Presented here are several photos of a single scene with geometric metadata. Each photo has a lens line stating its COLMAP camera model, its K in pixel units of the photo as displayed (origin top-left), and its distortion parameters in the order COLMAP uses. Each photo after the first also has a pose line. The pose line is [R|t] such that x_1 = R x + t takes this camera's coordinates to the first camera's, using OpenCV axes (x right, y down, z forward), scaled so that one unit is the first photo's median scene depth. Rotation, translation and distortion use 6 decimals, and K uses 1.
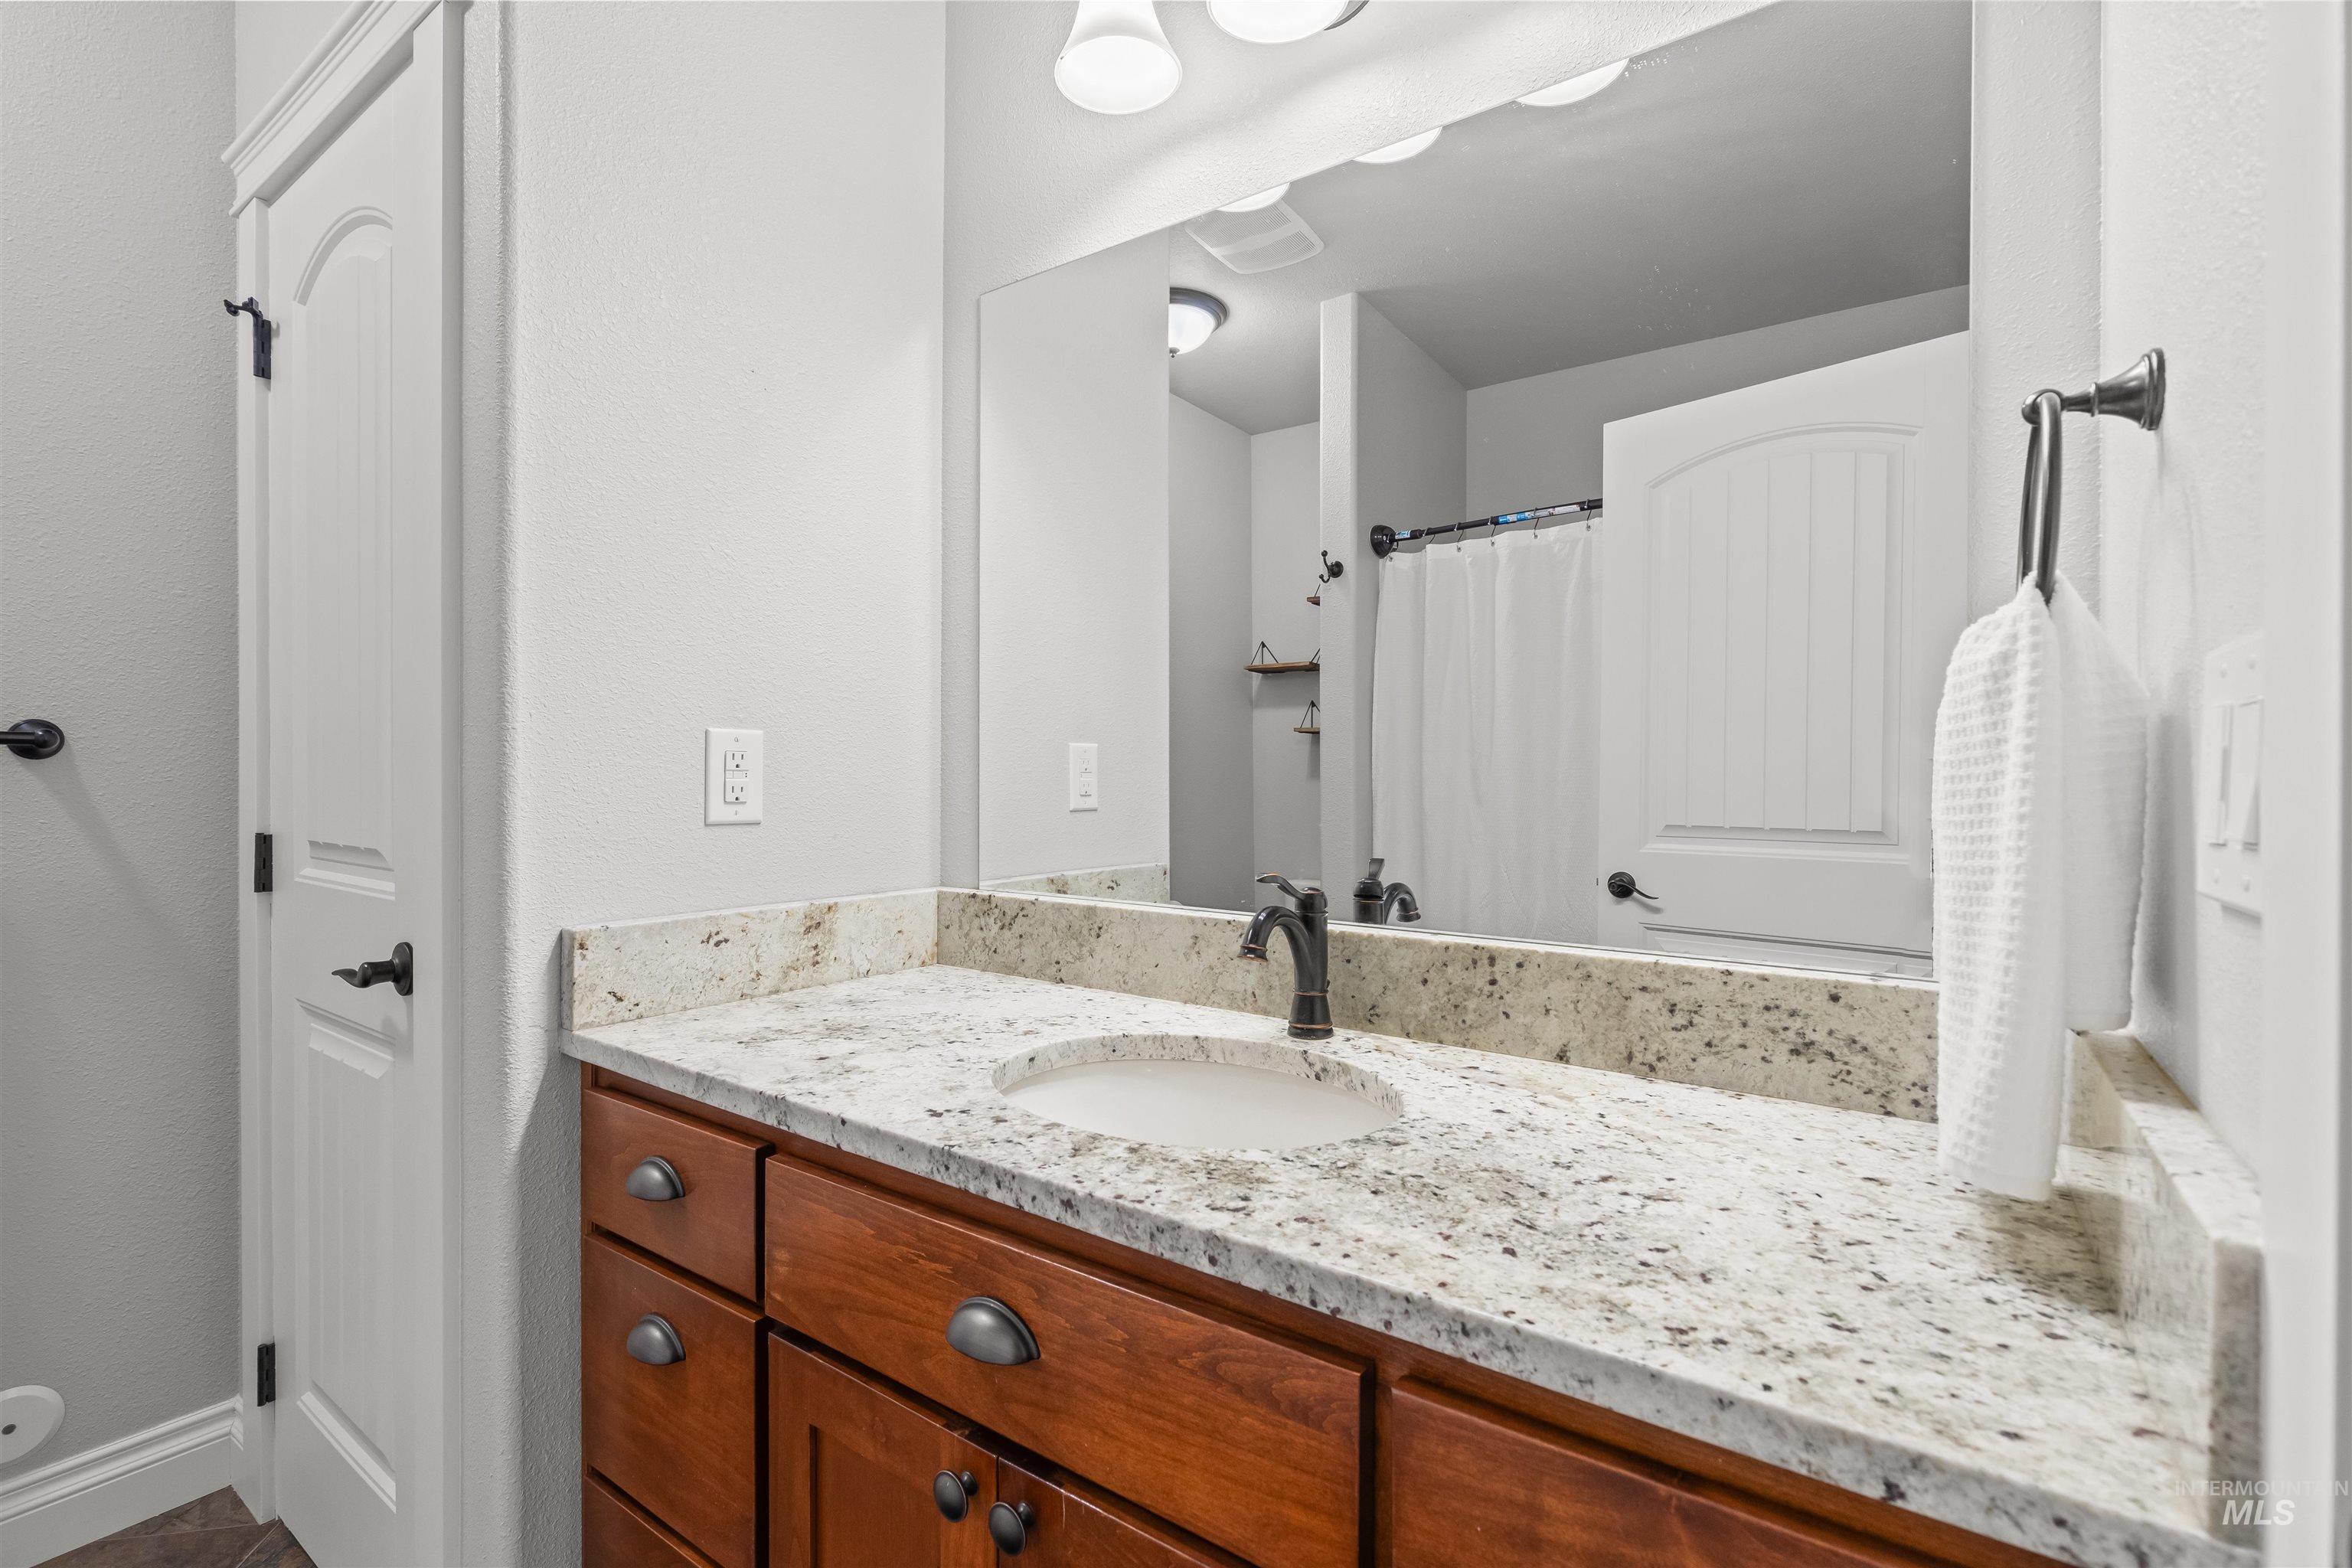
lens RADIAL K [[1041.4, 0, 1176.0], [0, 1041.4, 784.0], [0, 0, 1]] dist [-0.000869, 0.000928]
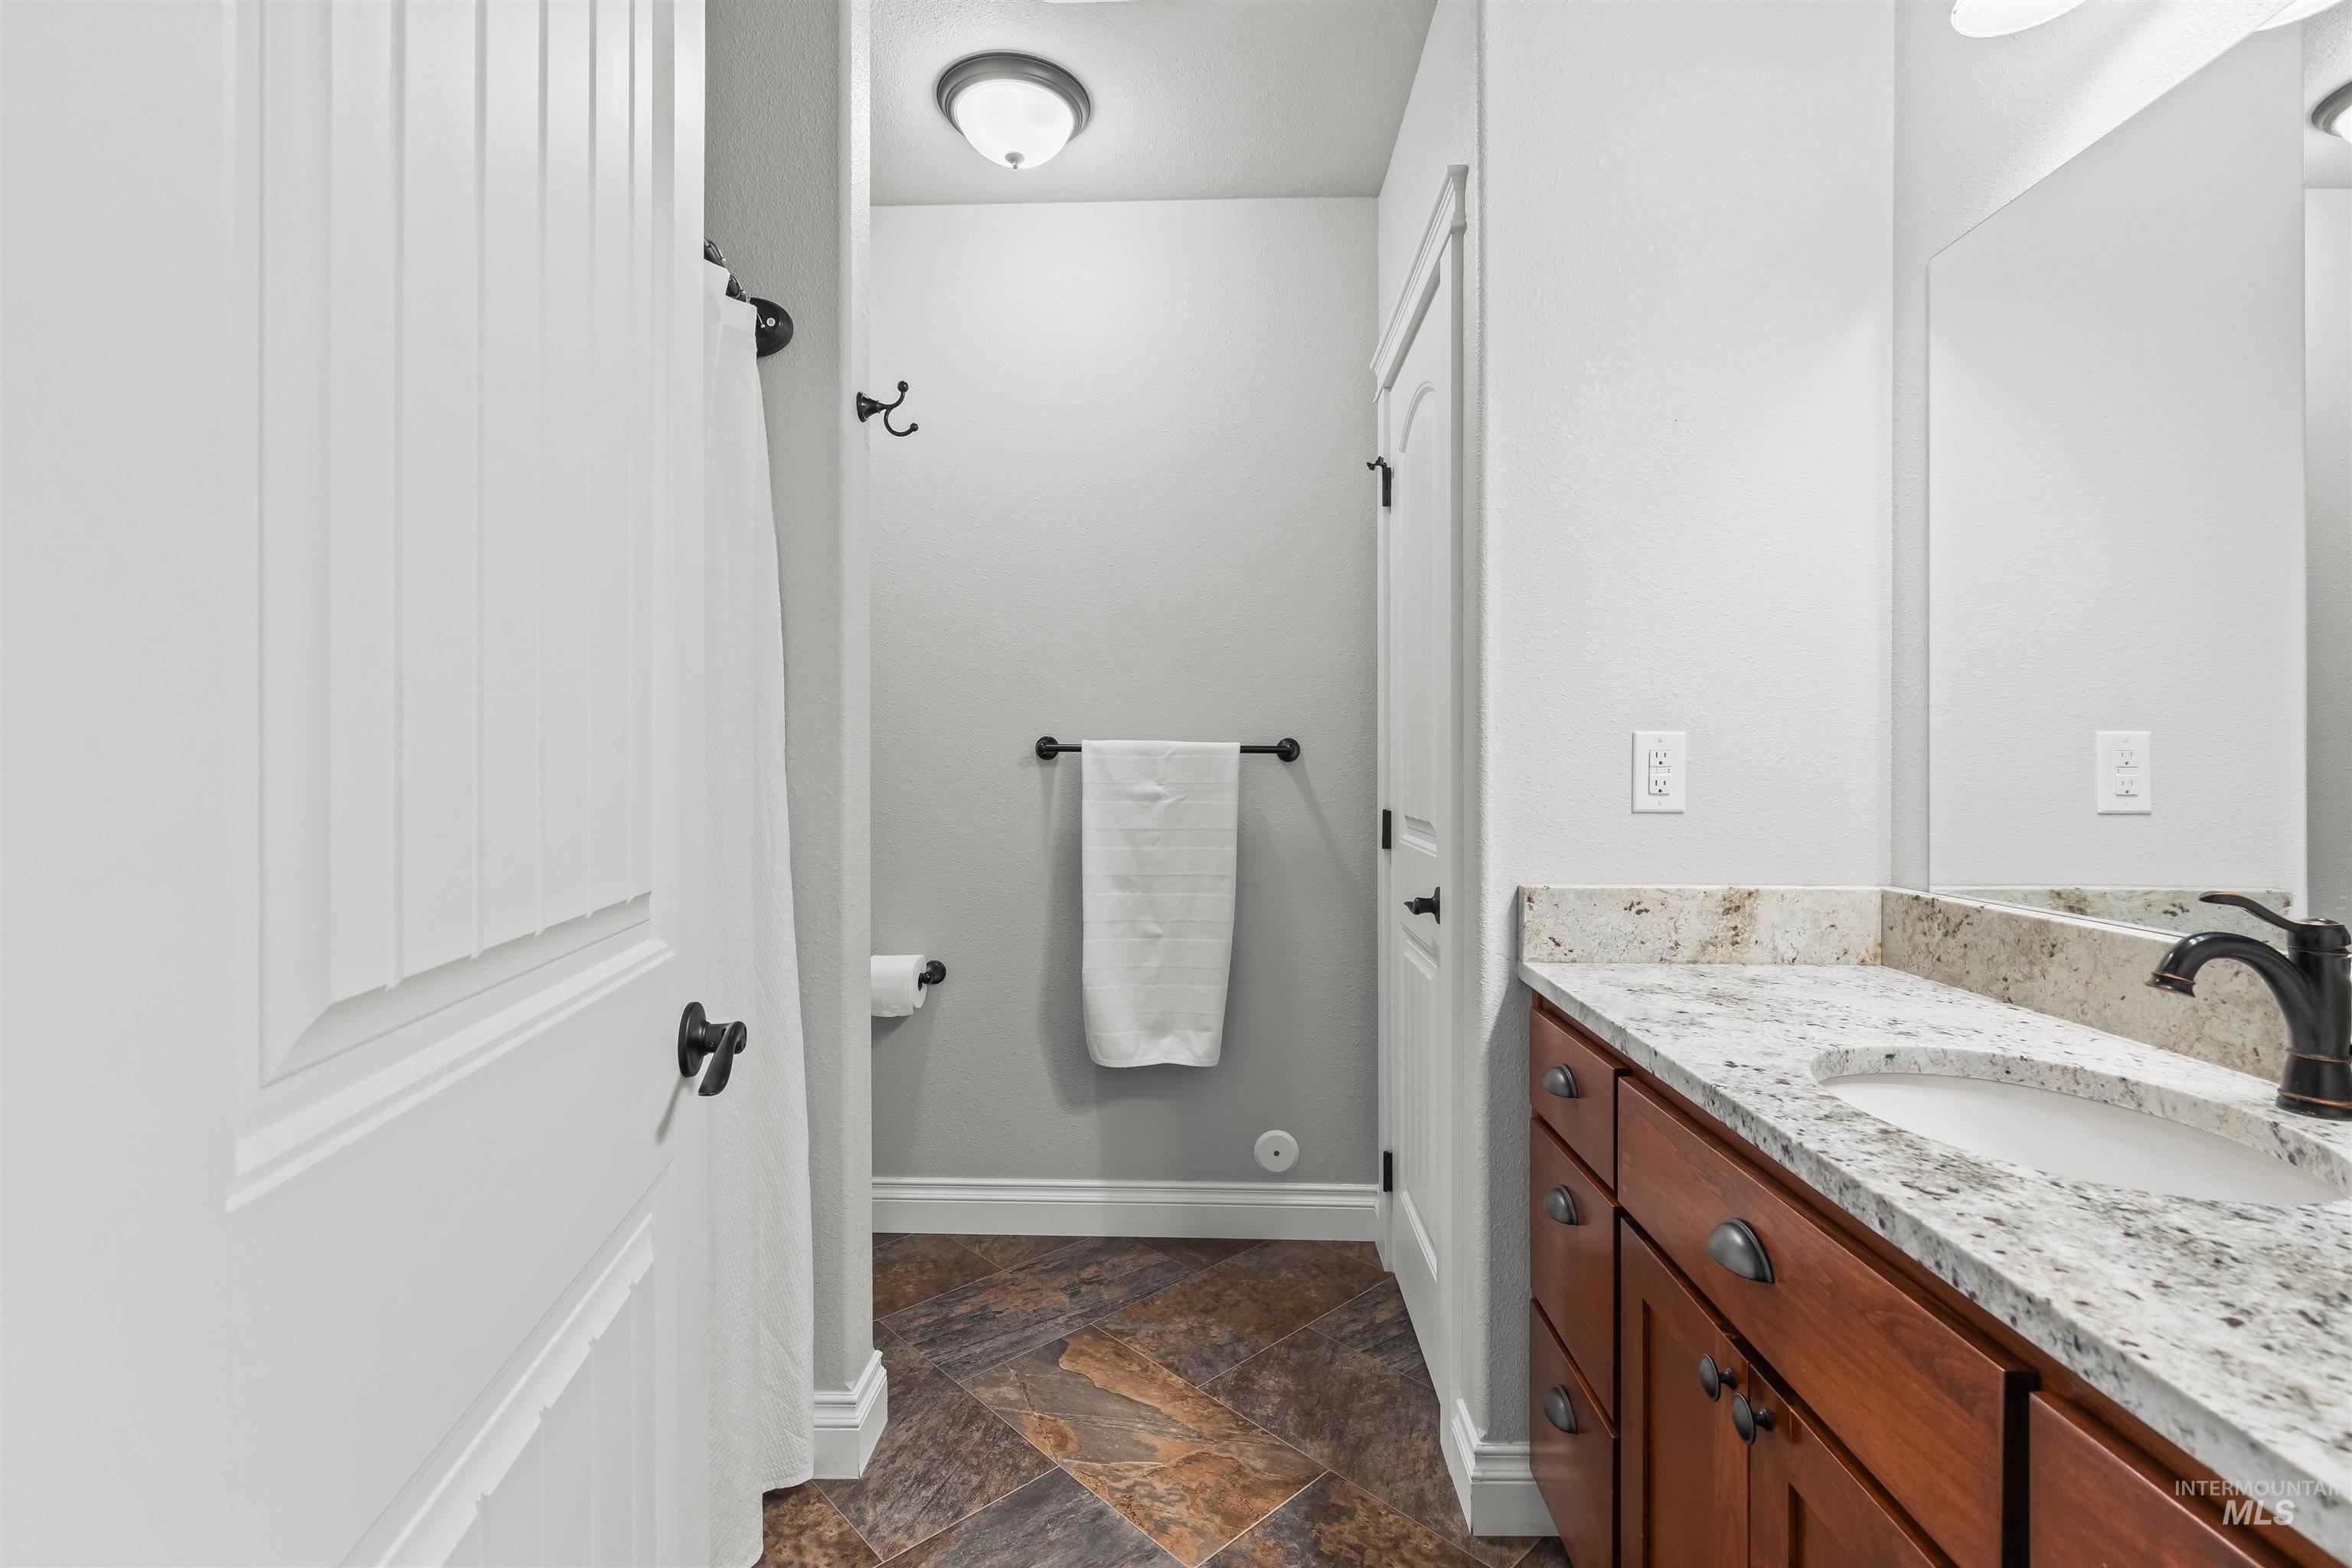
lens RADIAL K [[1068.3, 0, 1176.0], [0, 1068.3, 784.0], [0, 0, 1]] dist [-0.000192, 0.000288]
pose [[0.545646, 0.009836, -0.837958, 0.354804], [-0.006346, 0.999951, 0.007605, 0.000941], [0.837992, 0.001168, 0.545682, -0.134364]]
